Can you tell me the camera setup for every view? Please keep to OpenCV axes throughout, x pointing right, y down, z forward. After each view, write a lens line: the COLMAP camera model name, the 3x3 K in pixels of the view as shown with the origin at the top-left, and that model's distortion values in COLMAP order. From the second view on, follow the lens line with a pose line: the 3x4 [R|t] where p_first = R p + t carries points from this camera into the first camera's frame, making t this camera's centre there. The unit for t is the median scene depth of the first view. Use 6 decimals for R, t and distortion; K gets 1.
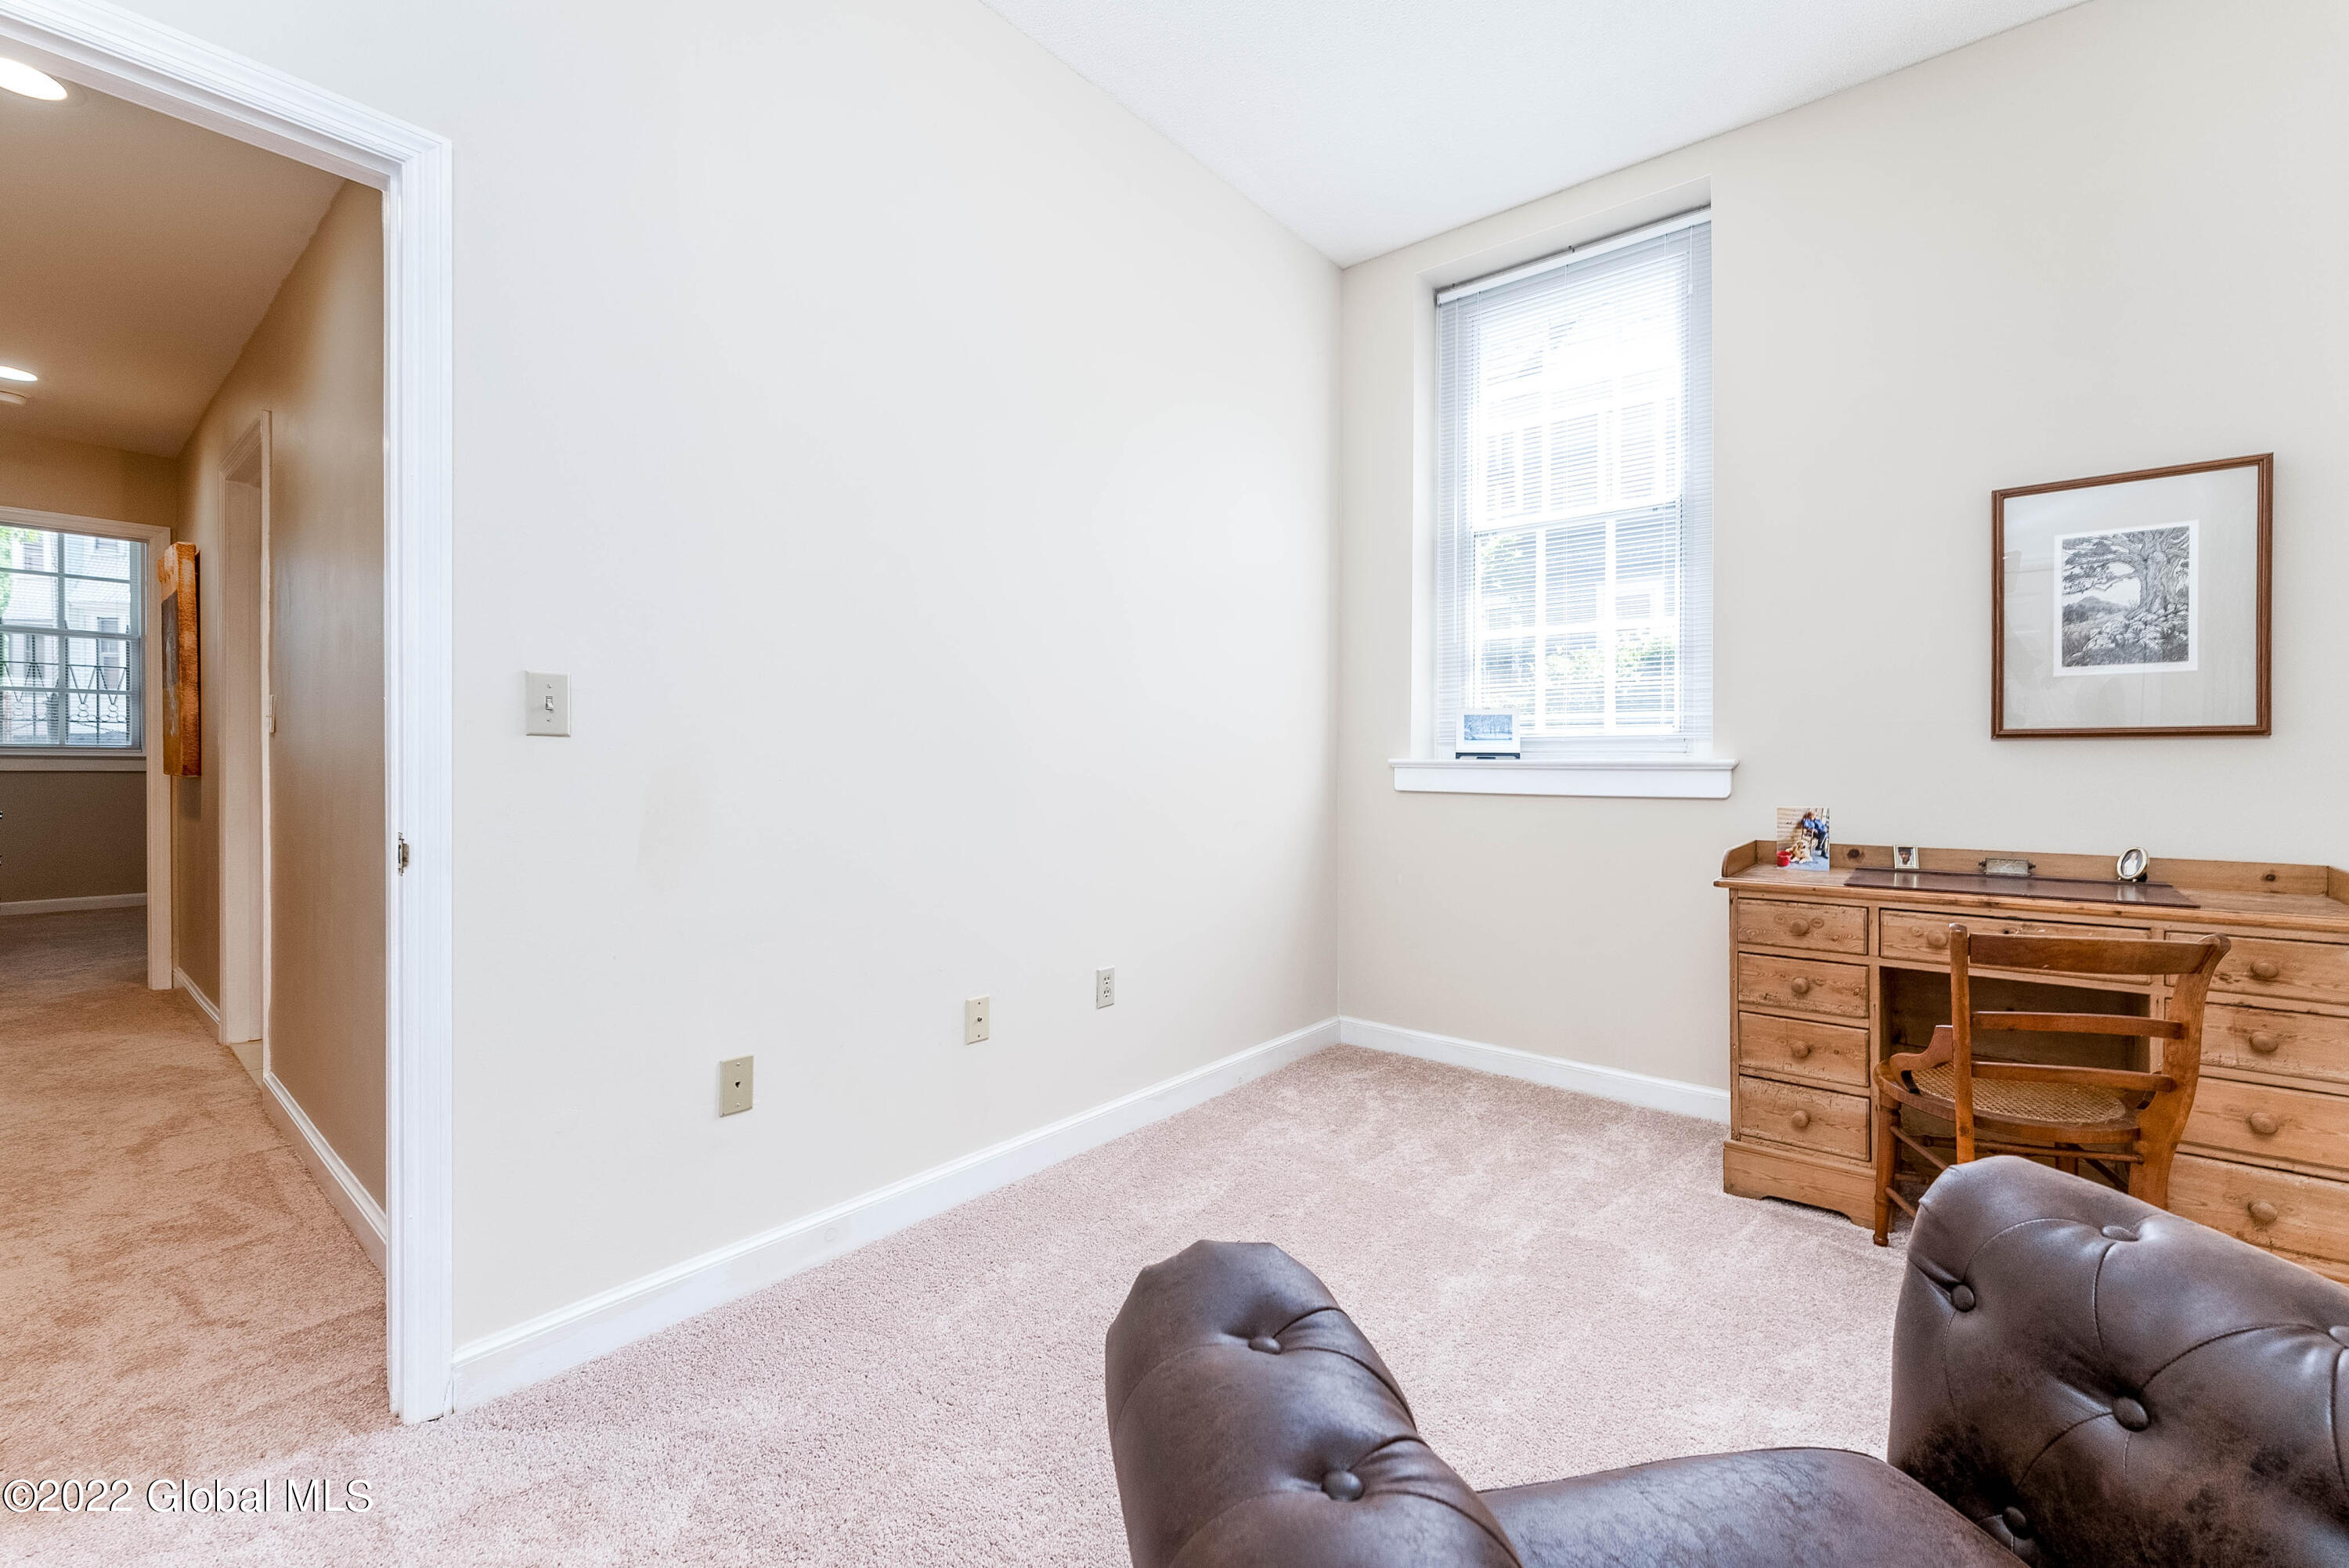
lens RADIAL K [[951.3, 0, 1172.6], [0, 951.3, 773.5], [0, 0, 1]] dist [0.000501, -0.000008]
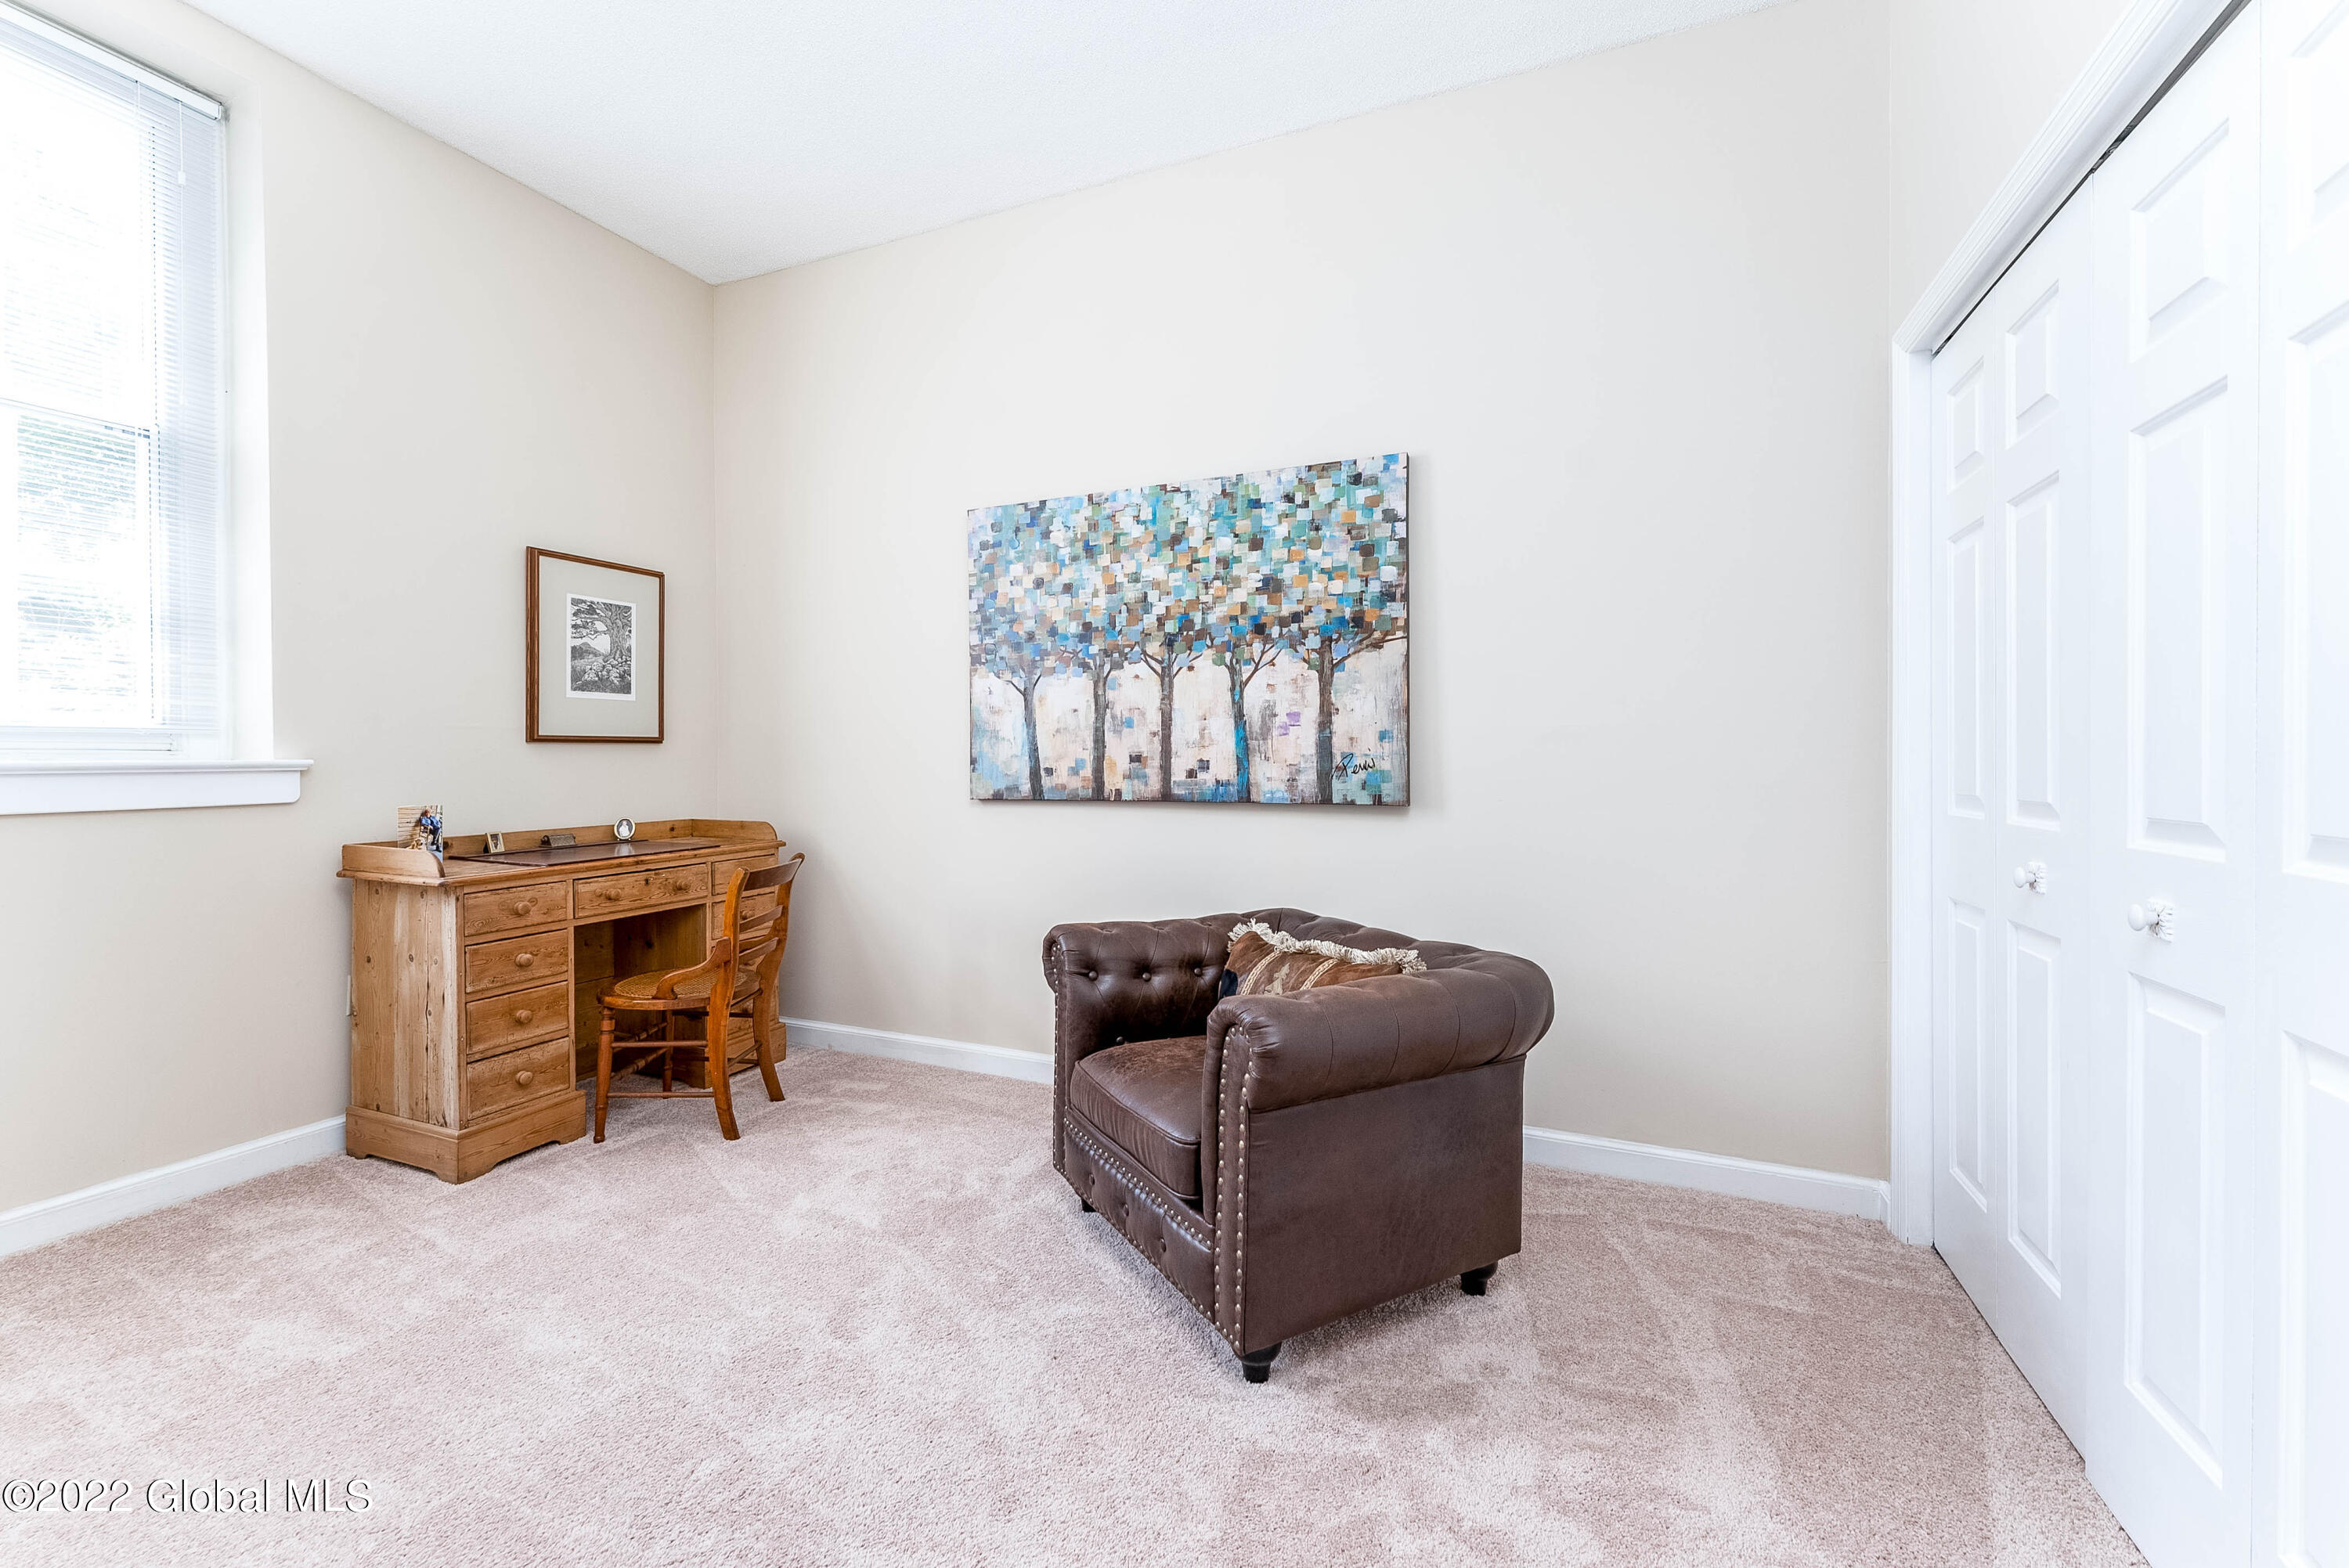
lens RADIAL K [[875.7, 0, 1218.6], [0, 875.7, 761.5], [0, 0, 1]] dist [0.000326, 0.000020]
pose [[-0.268795, -0.009206, 0.963153, -0.529982], [0.011035, 0.999859, 0.012636, -0.016286], [-0.963134, 0.014025, -0.268656, 0.451805]]
